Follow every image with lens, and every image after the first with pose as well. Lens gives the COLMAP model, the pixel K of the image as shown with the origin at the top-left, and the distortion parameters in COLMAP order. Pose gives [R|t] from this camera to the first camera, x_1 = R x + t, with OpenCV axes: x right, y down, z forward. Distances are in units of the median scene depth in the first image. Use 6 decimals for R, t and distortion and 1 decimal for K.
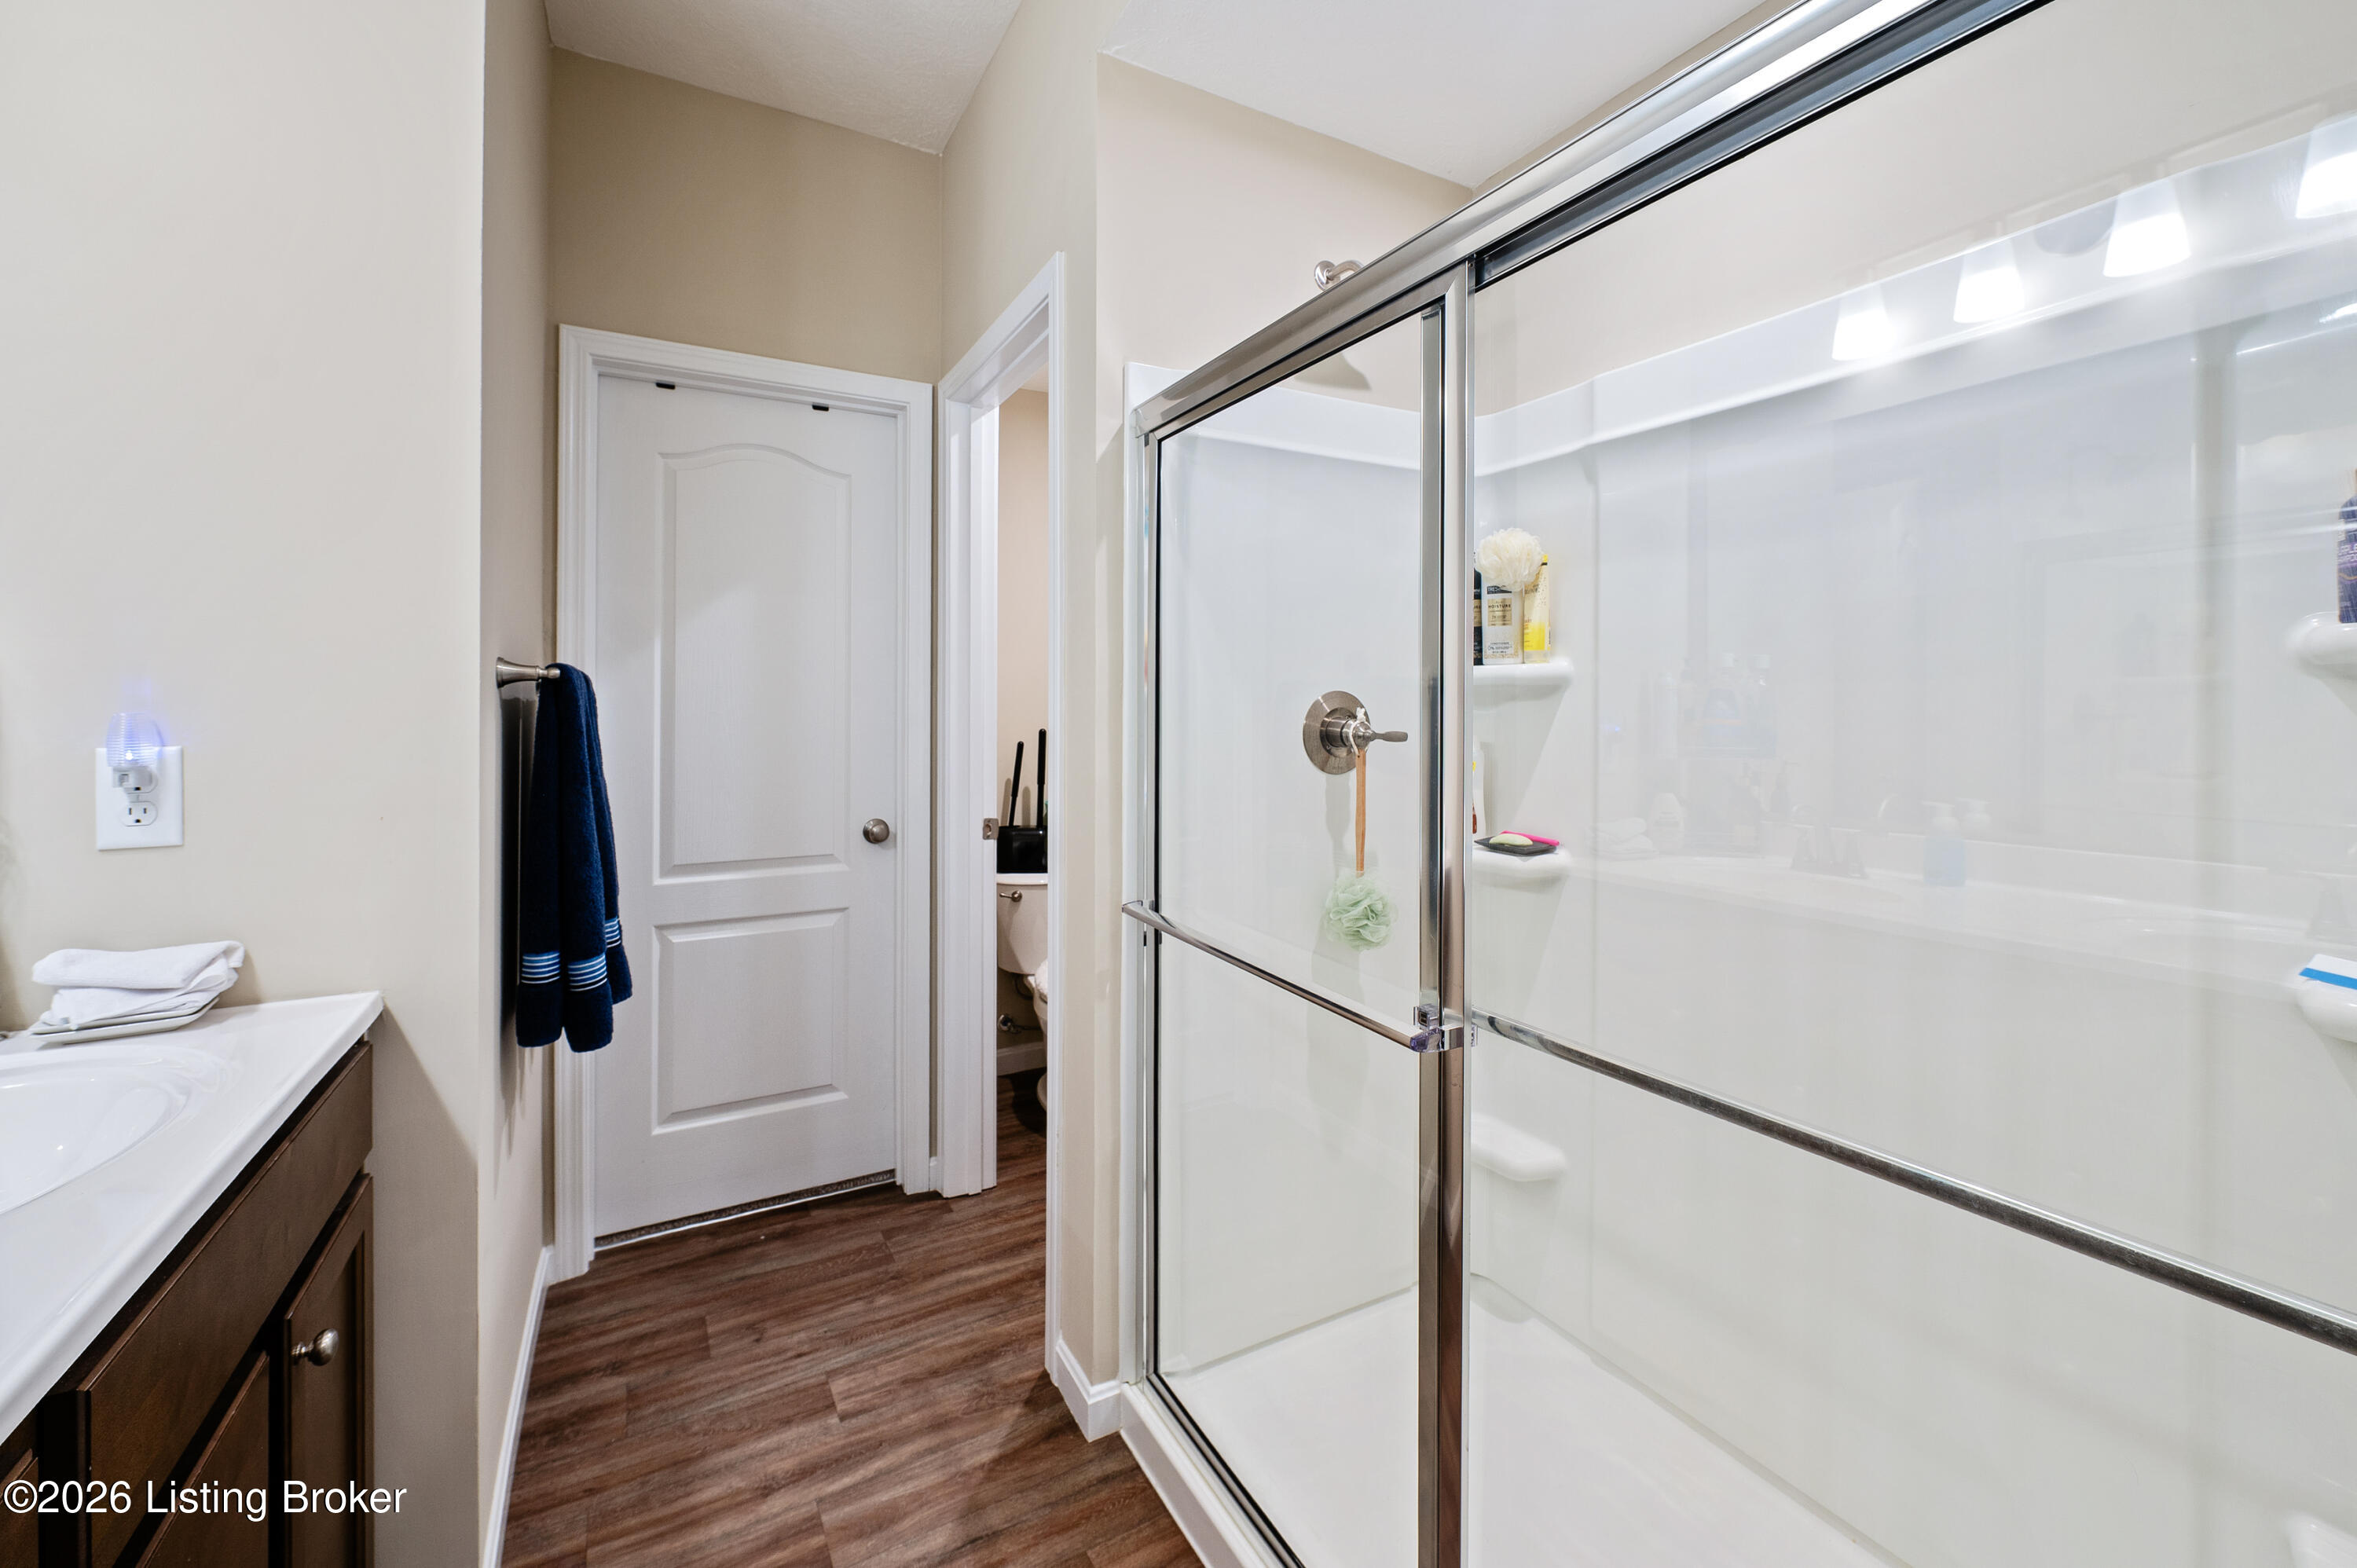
lens RADIAL K [[974.8, 0, 1189.6], [0, 974.8, 705.2], [0, 0, 1]] dist [-0.000054, -0.000347]
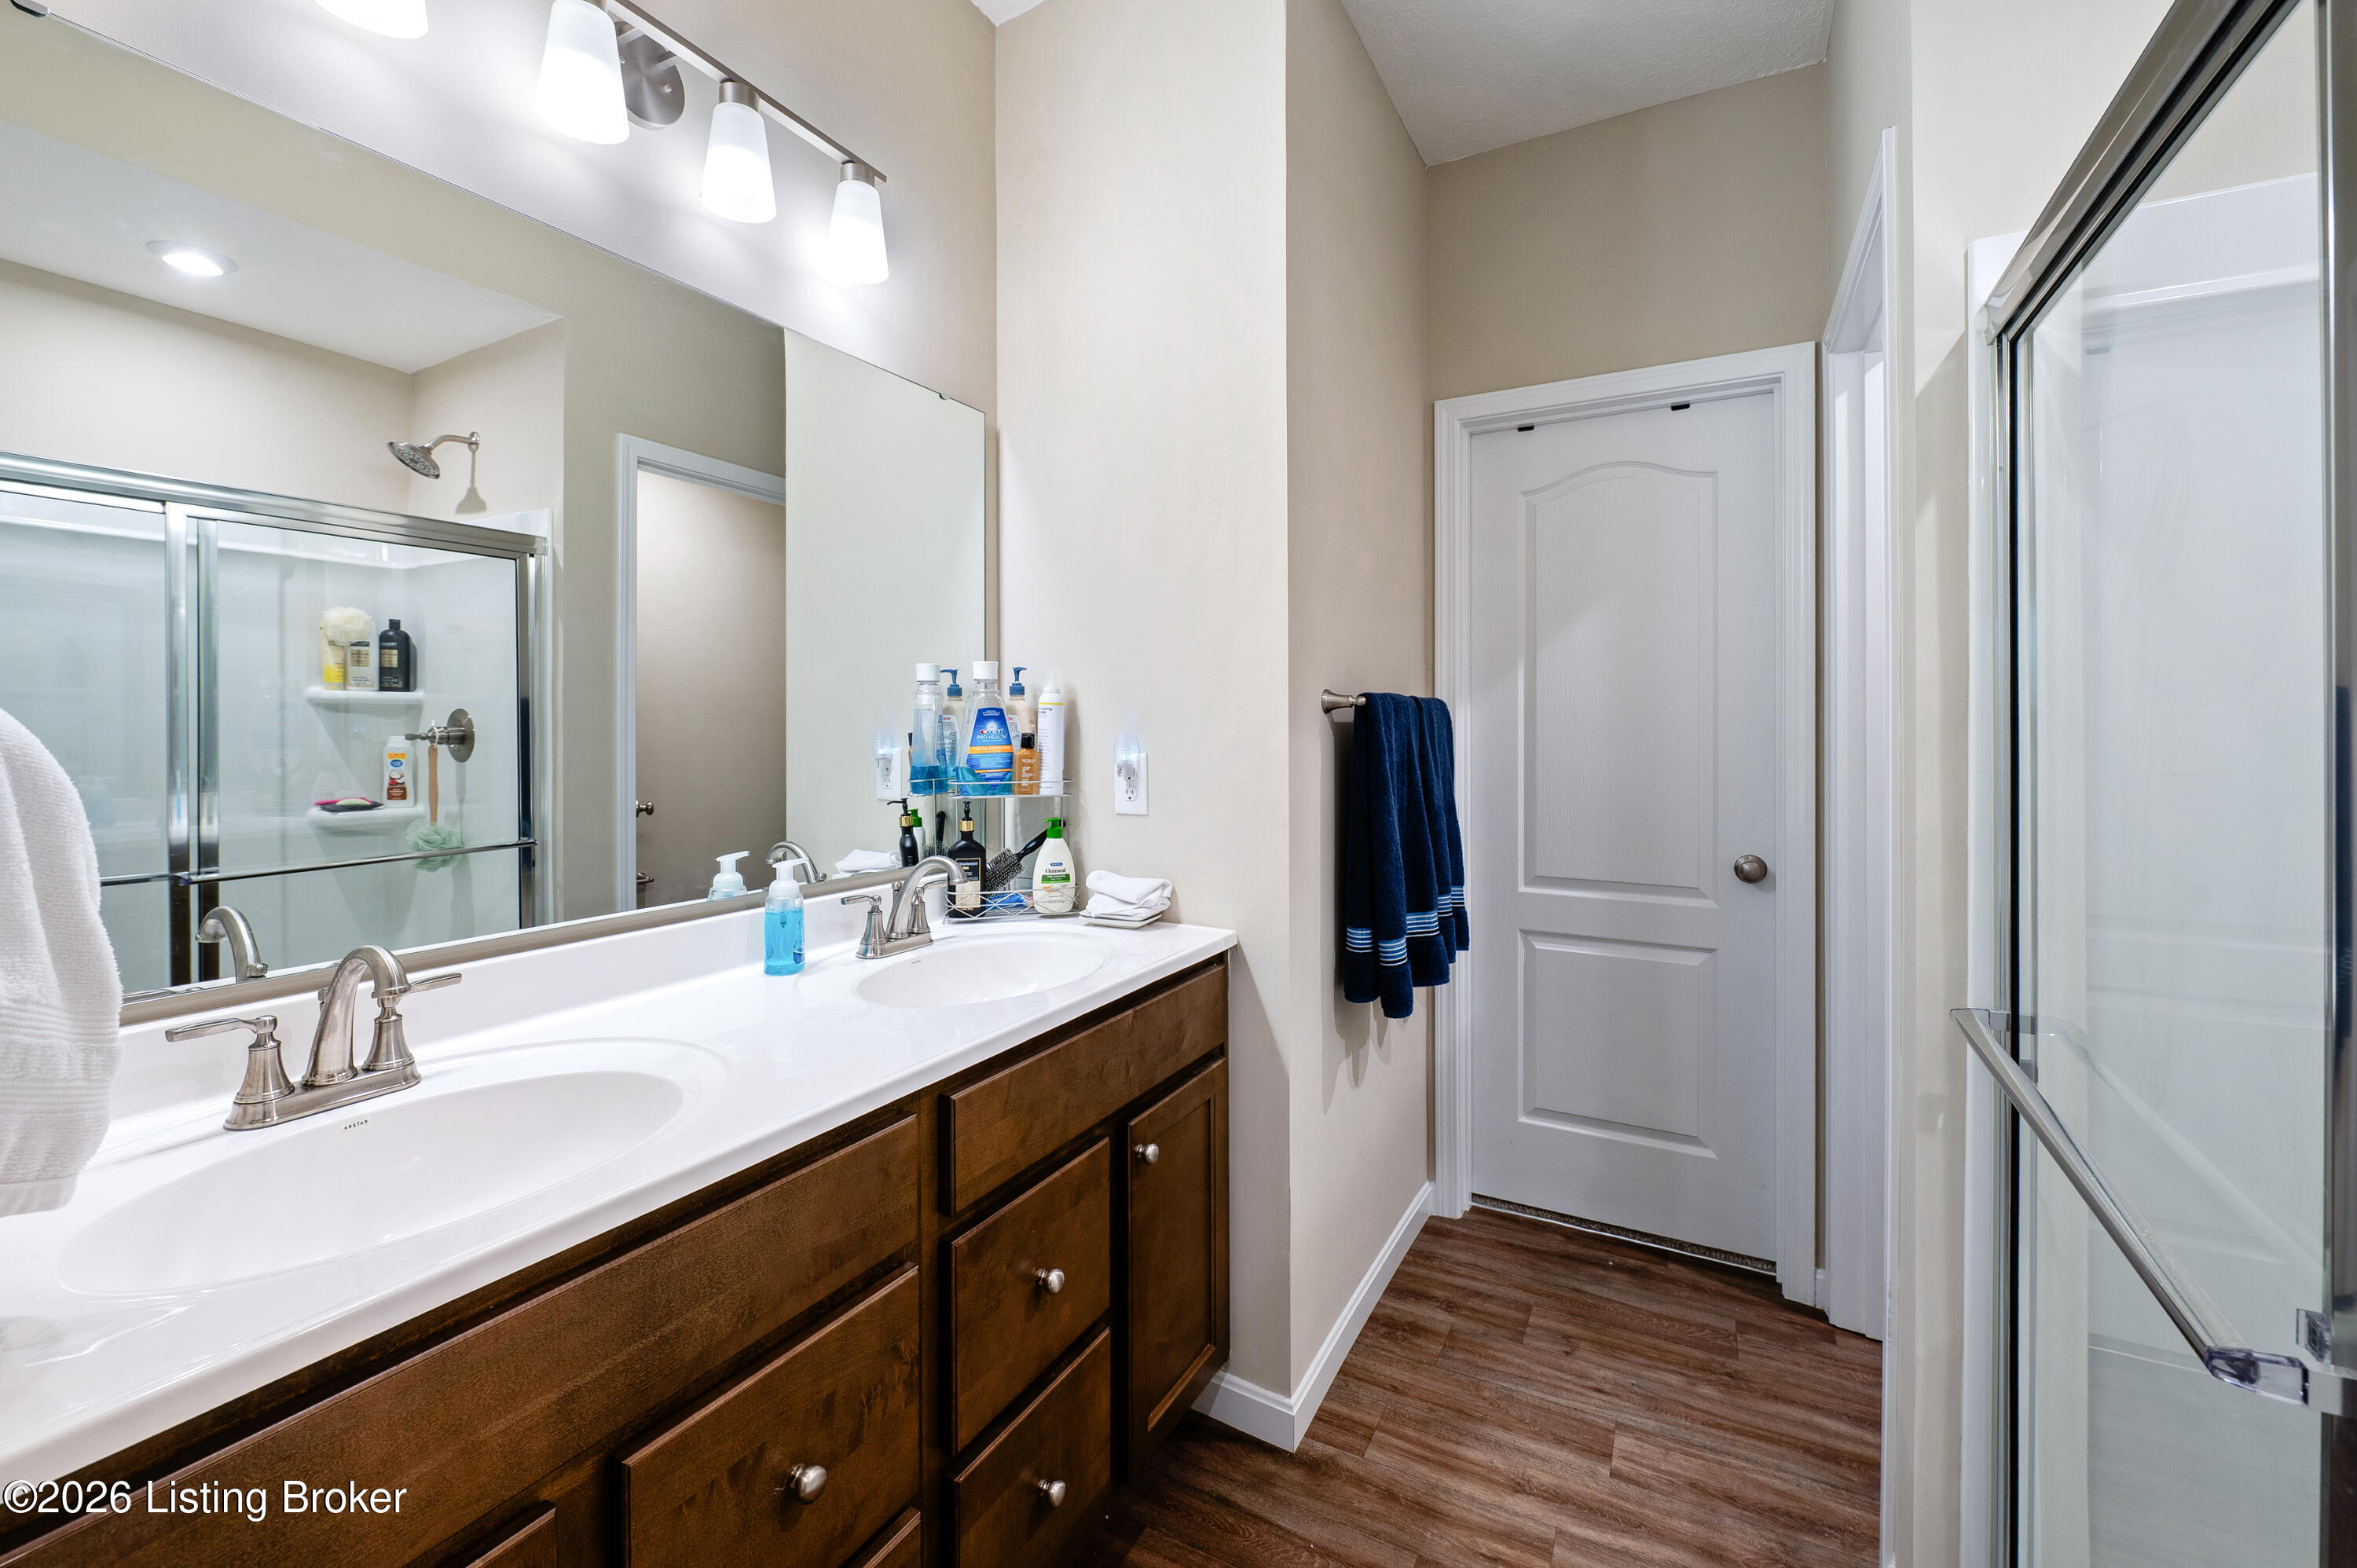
lens RADIAL K [[978.4, 0, 1165.3], [0, 978.4, 728.0], [0, 0, 1]] dist [0.001296, -0.000381]
pose [[0.521398, 0.004499, -0.853301, 0.203533], [0.000198, 0.999985, 0.005393, -0.004097], [0.853313, -0.002981, 0.521390, 0.113531]]
